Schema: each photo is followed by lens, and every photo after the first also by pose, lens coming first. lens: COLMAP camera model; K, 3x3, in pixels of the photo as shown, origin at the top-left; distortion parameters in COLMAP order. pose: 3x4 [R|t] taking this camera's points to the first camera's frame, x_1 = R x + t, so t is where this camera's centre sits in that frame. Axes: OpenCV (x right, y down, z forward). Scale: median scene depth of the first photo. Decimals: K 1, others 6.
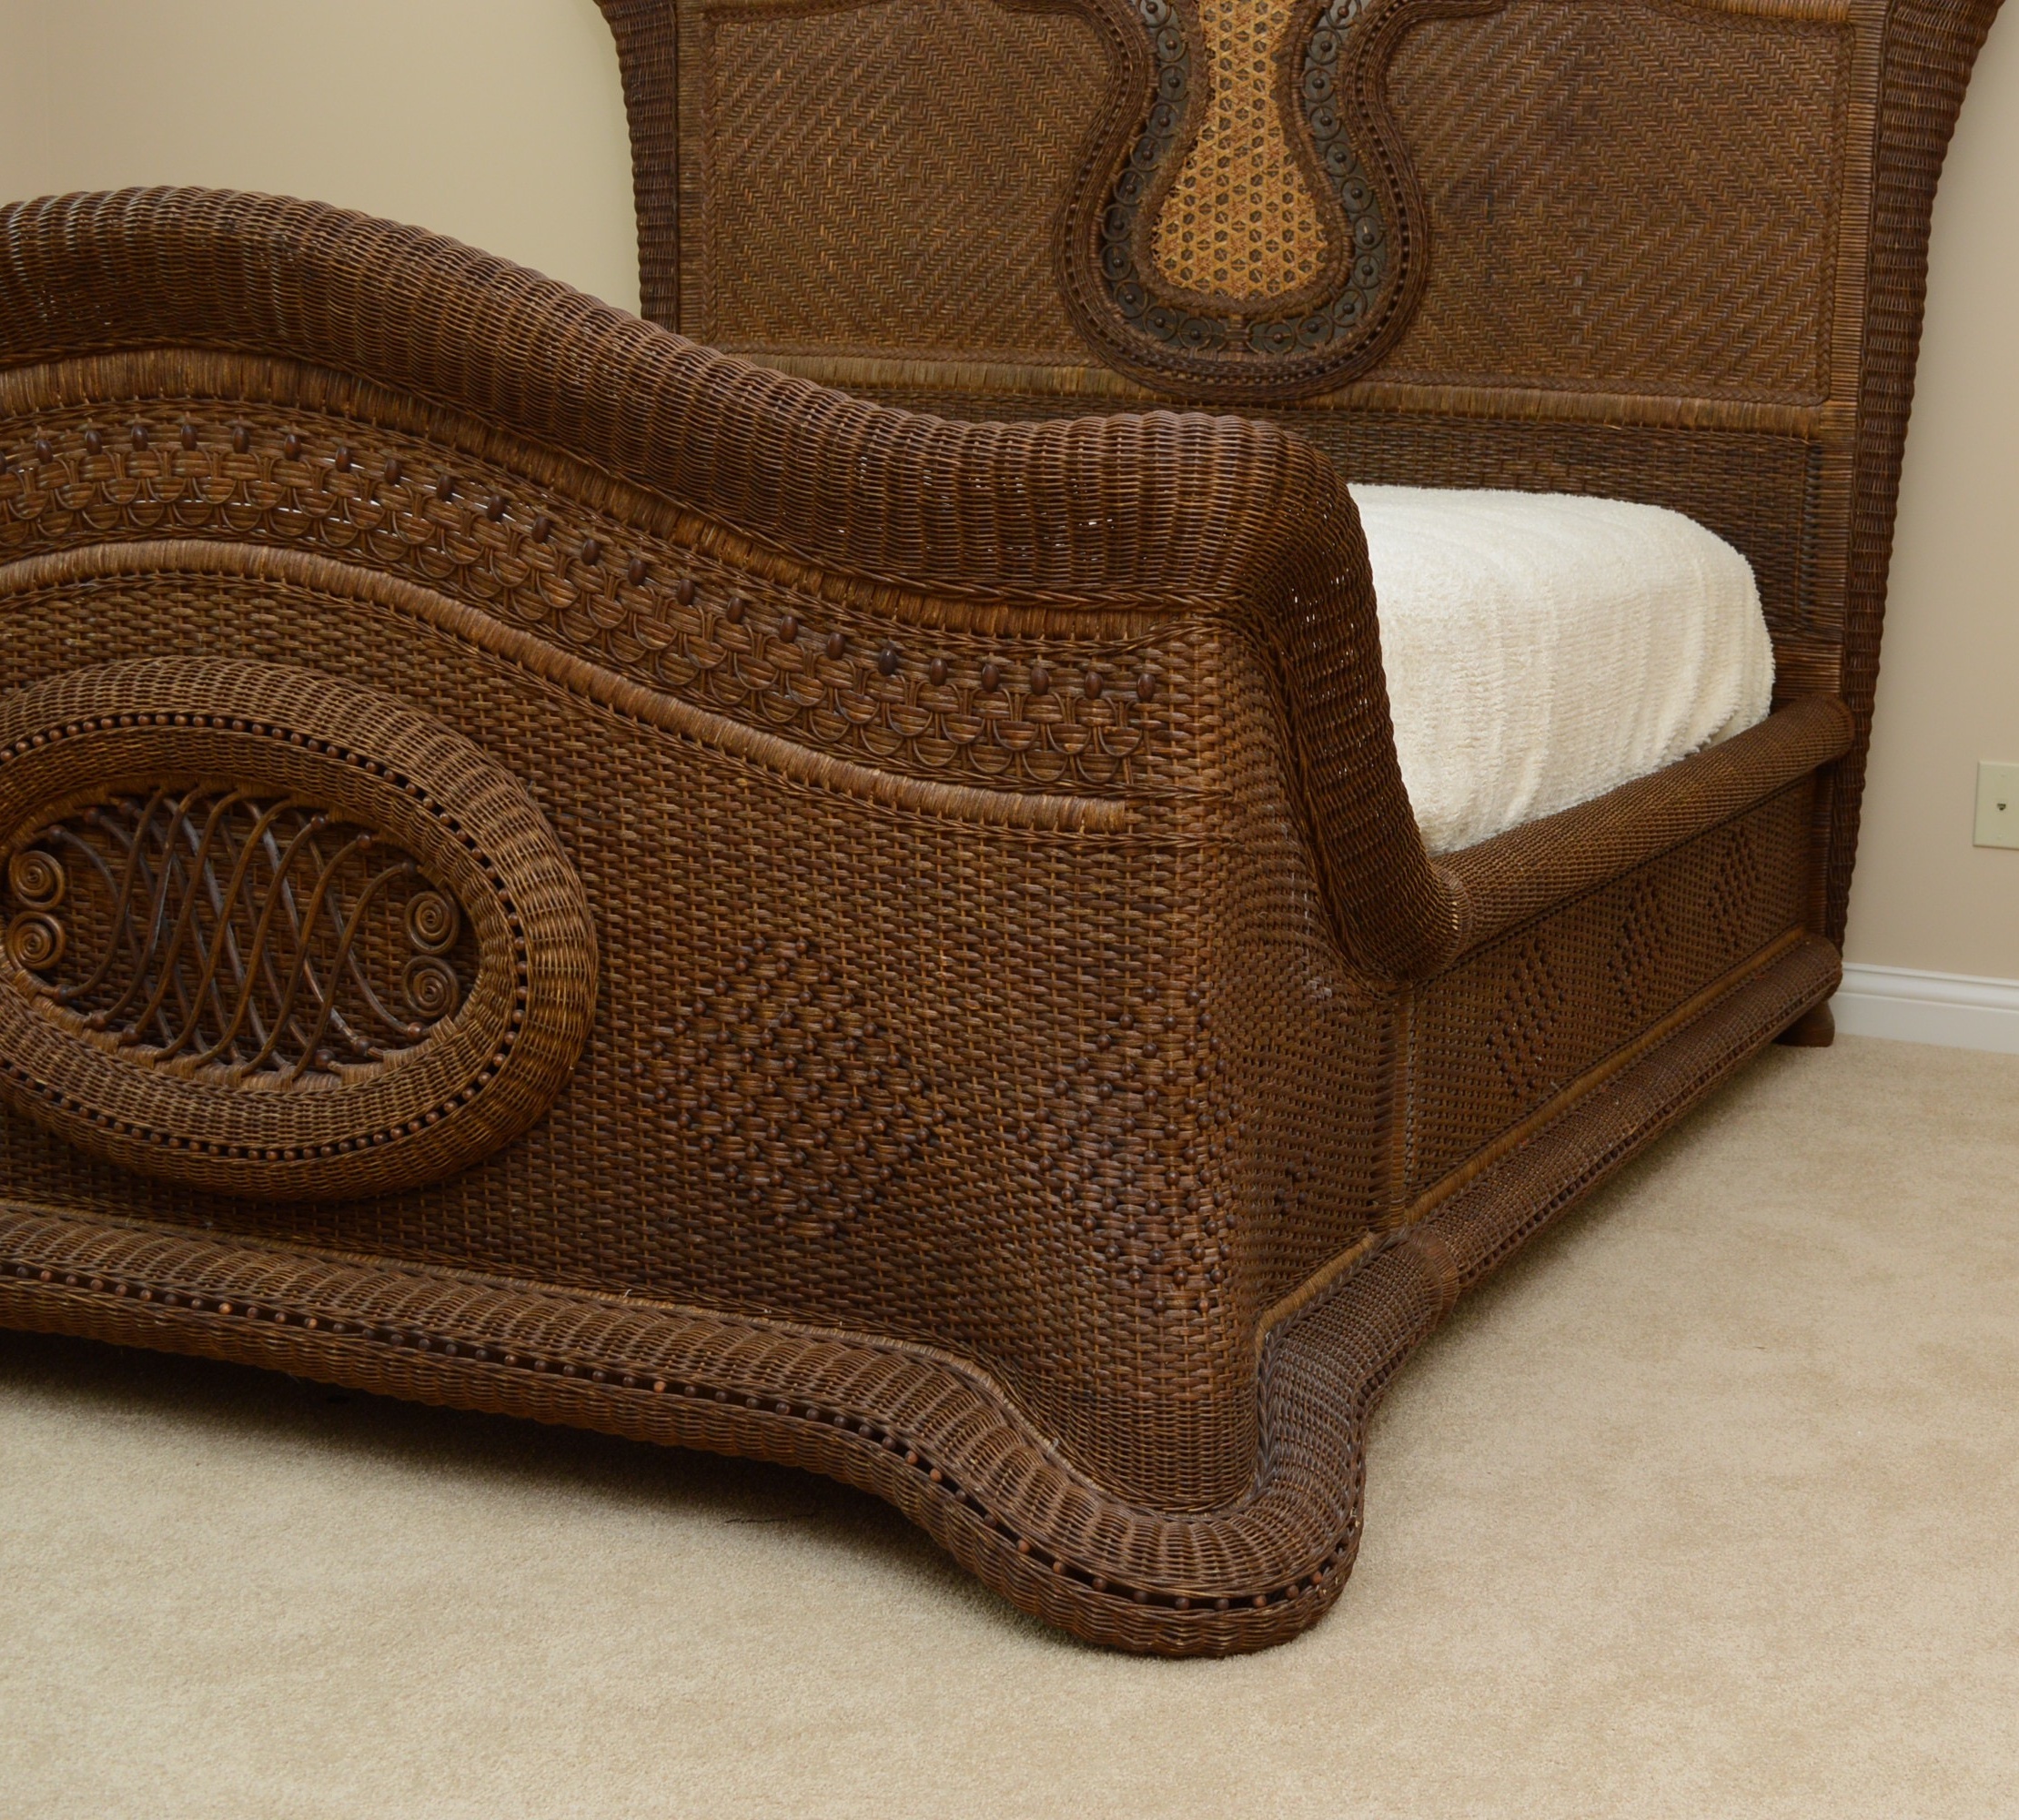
lens RADIAL K [[3224.1, 0, 1347.3], [0, 3224.1, 913.3], [0, 0, 1]] dist [-0.061257, 0.010503]
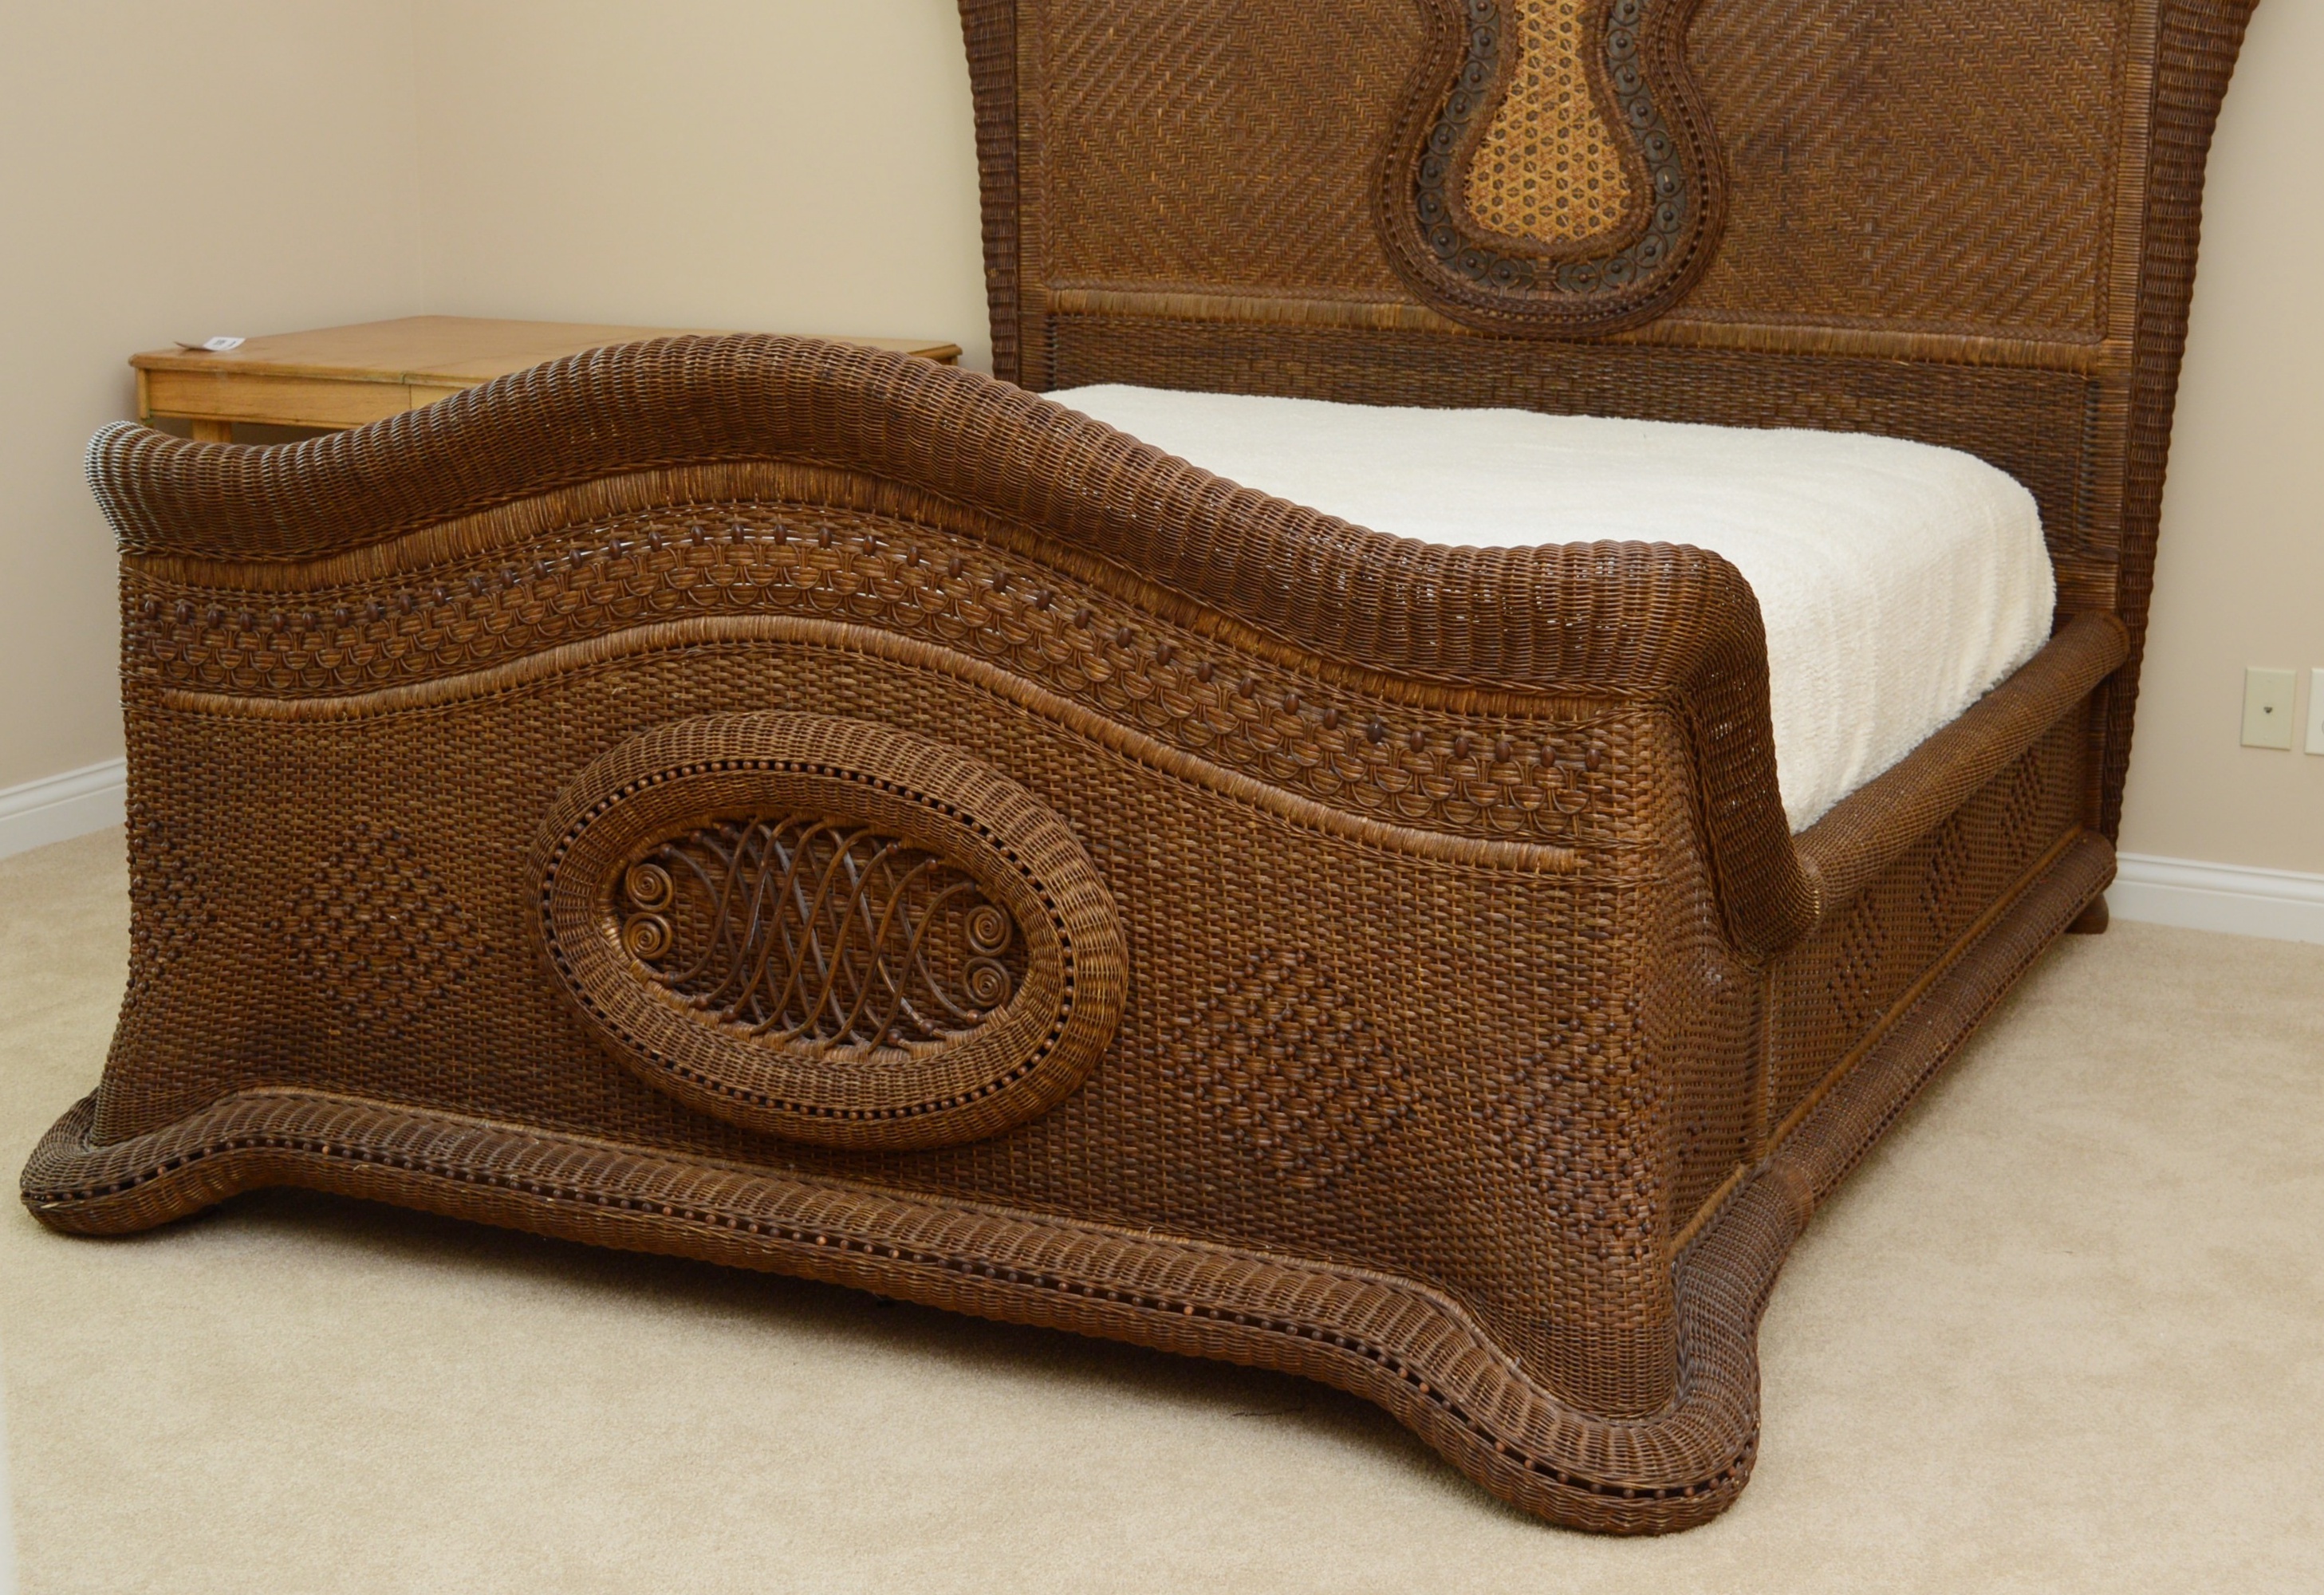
lens RADIAL K [[3442.3, 0, 1162.0], [0, 3442.3, 797.5], [0, 0, 1]] dist [-0.047053, 0.028197]
pose [[0.995057, -0.007115, -0.099049, -0.053230], [0.011959, 0.998756, 0.048400, -0.067107], [0.098581, -0.049345, 0.993905, -0.182171]]
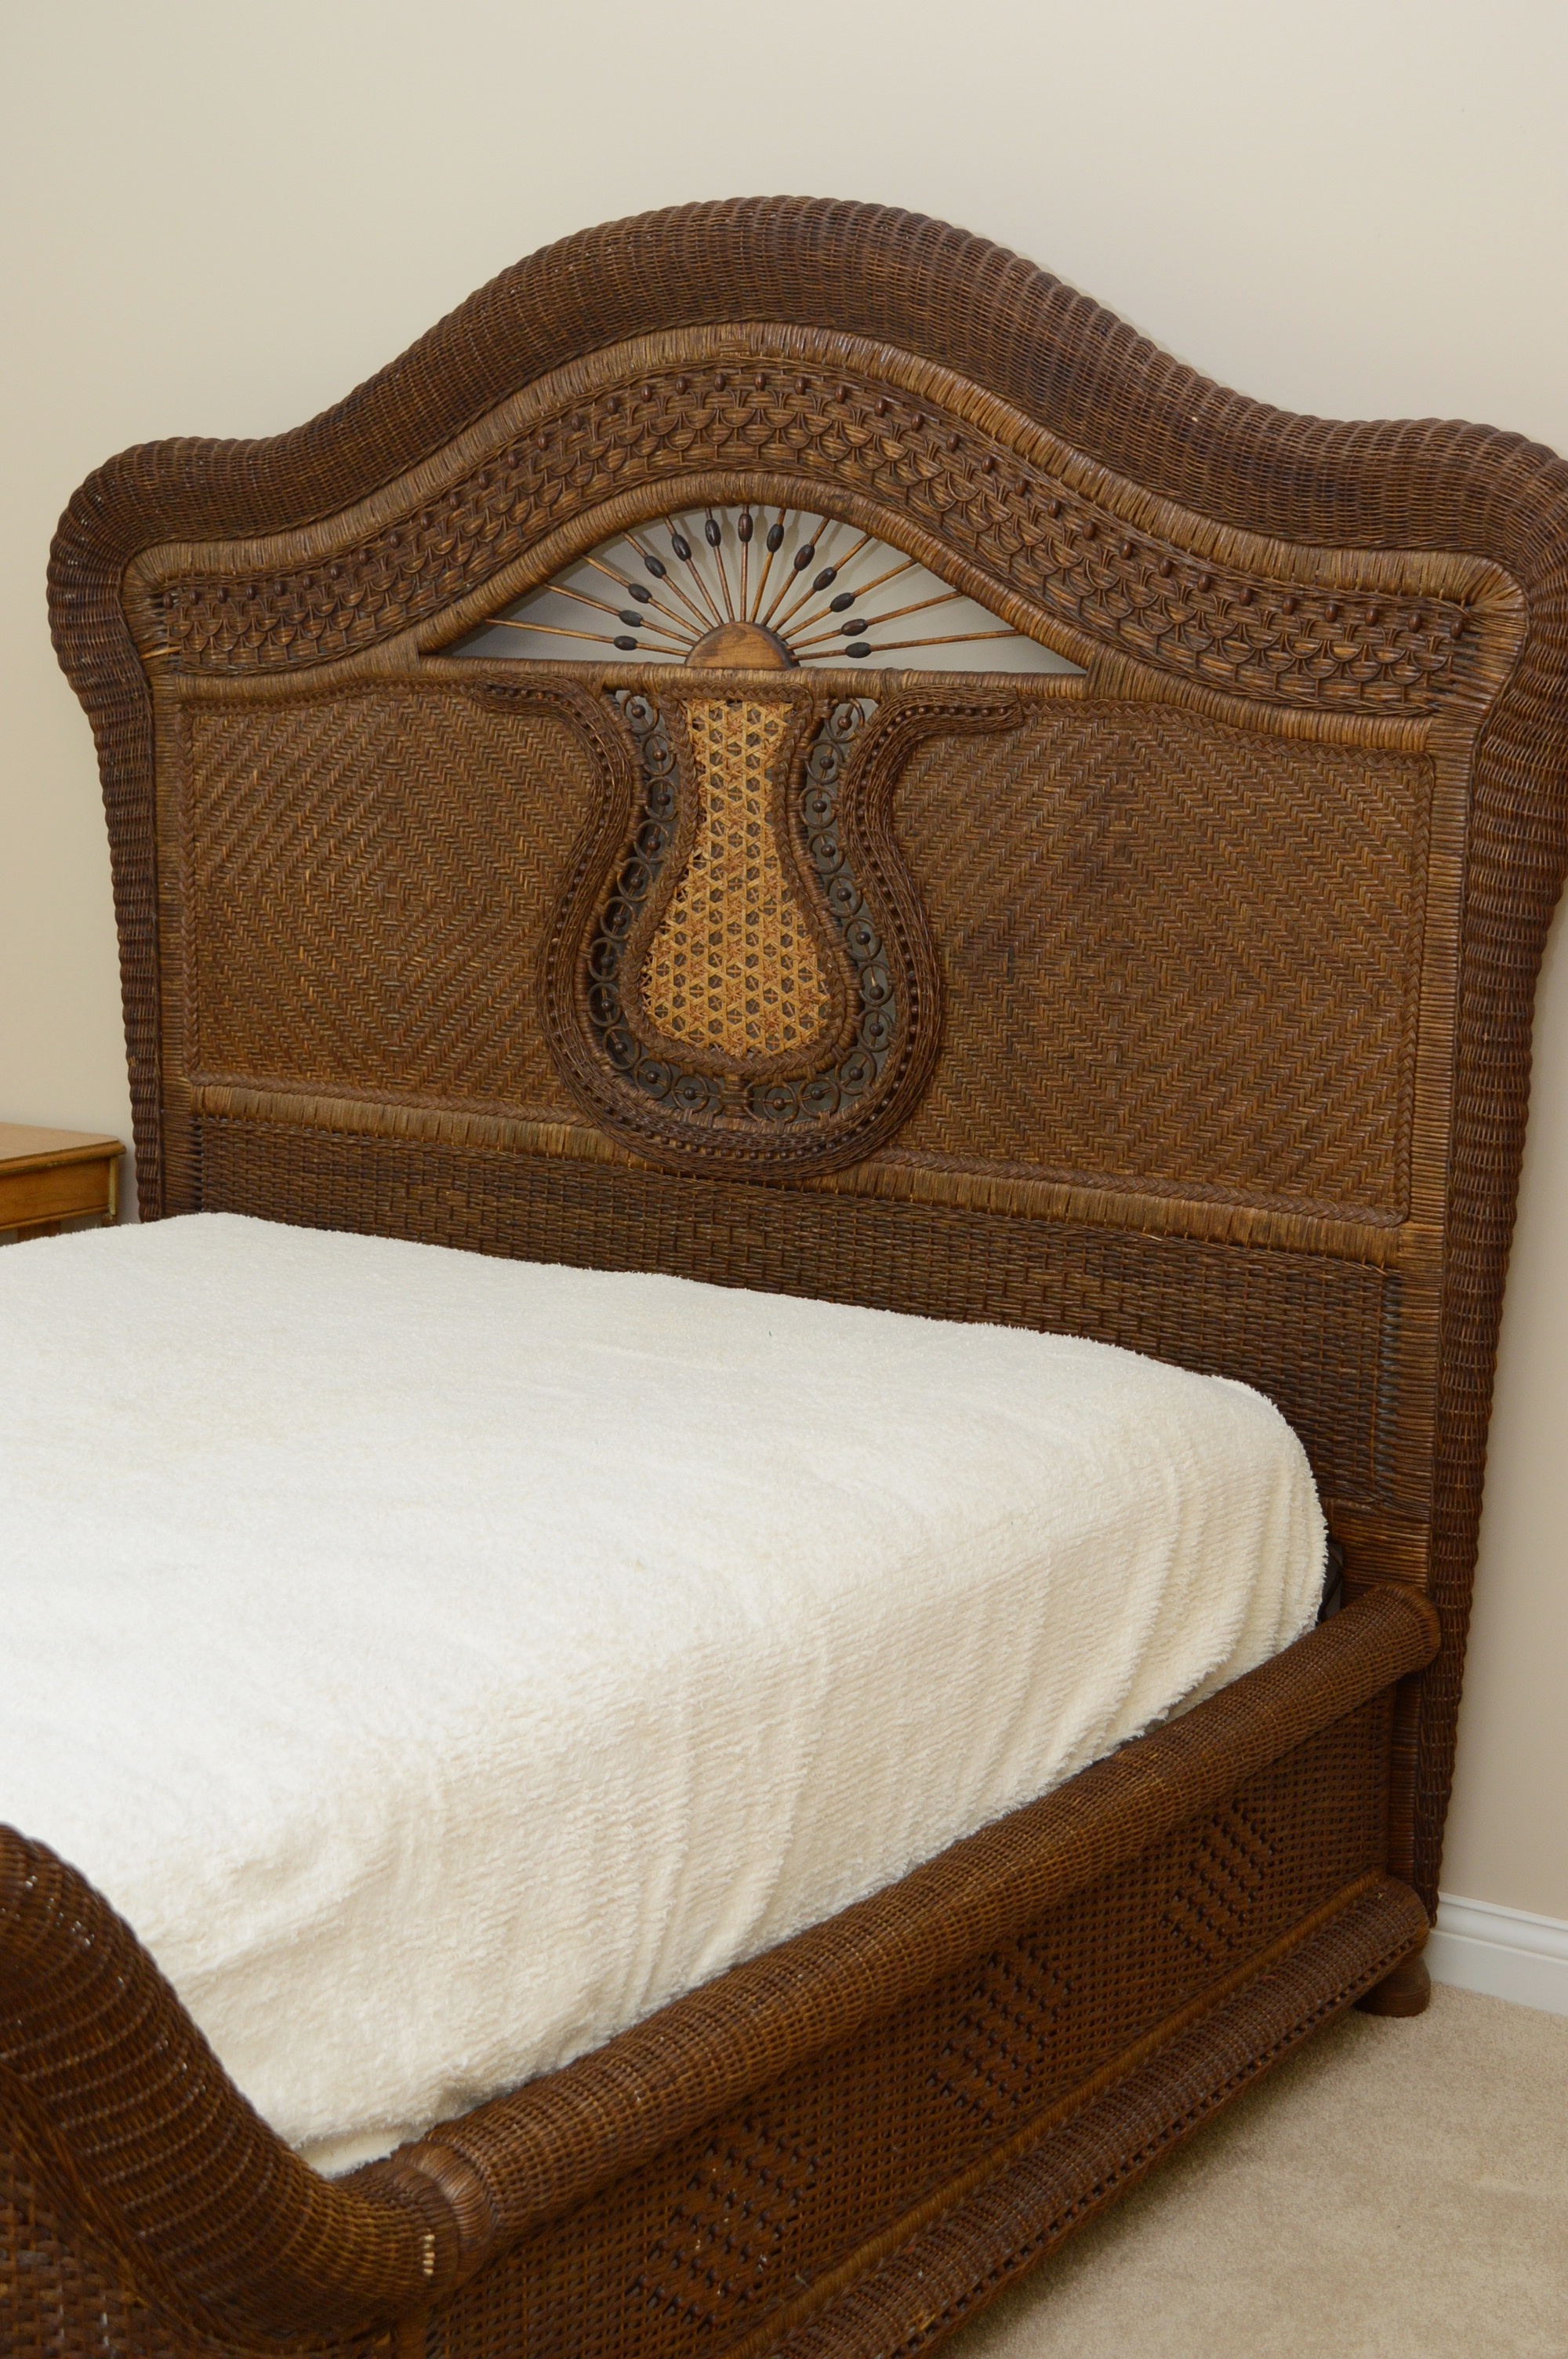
lens RADIAL K [[3264.2, 0, 784.0], [0, 3264.2, 1179.5], [0, 0, 1]] dist [-0.032955, -0.014266]
pose [[0.975598, 0.018030, -0.218822, 0.178948], [-0.023197, 0.999509, -0.021069, -0.152632], [0.218335, 0.025631, 0.975537, 0.187395]]
